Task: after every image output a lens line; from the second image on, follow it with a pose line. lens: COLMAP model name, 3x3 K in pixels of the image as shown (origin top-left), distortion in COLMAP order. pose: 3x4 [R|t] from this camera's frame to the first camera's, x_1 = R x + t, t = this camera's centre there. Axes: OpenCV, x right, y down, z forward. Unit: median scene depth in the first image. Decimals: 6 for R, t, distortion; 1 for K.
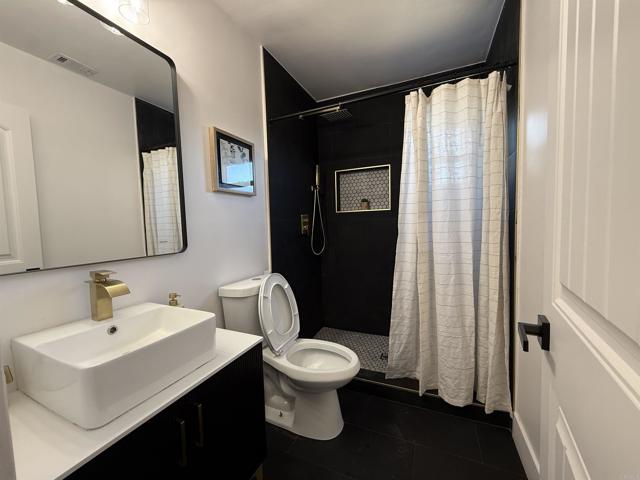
lens RADIAL K [[272.5, 0, 316.3], [0, 272.5, 243.9], [0, 0, 1]] dist [-0.002283, 0.000251]
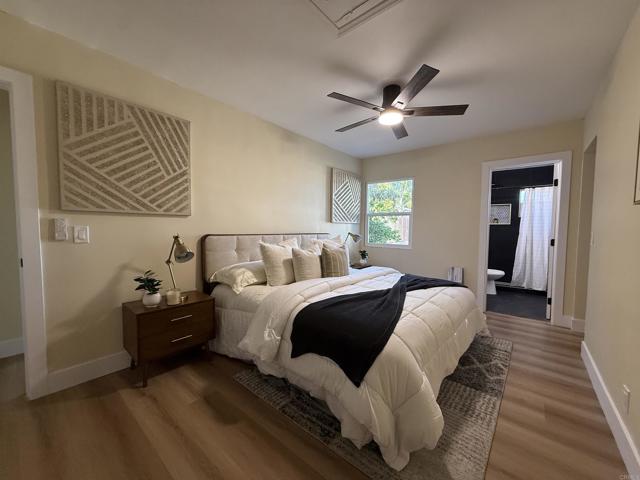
lens RADIAL K [[272.5, 0, 316.3], [0, 272.5, 243.9], [0, 0, 1]] dist [-0.002283, 0.000251]
pose [[0.958329, 0.061110, -0.279052, -0.965844], [-0.068465, 0.997514, -0.016679, 0.273927], [0.277339, 0.035090, 0.960131, -2.405772]]
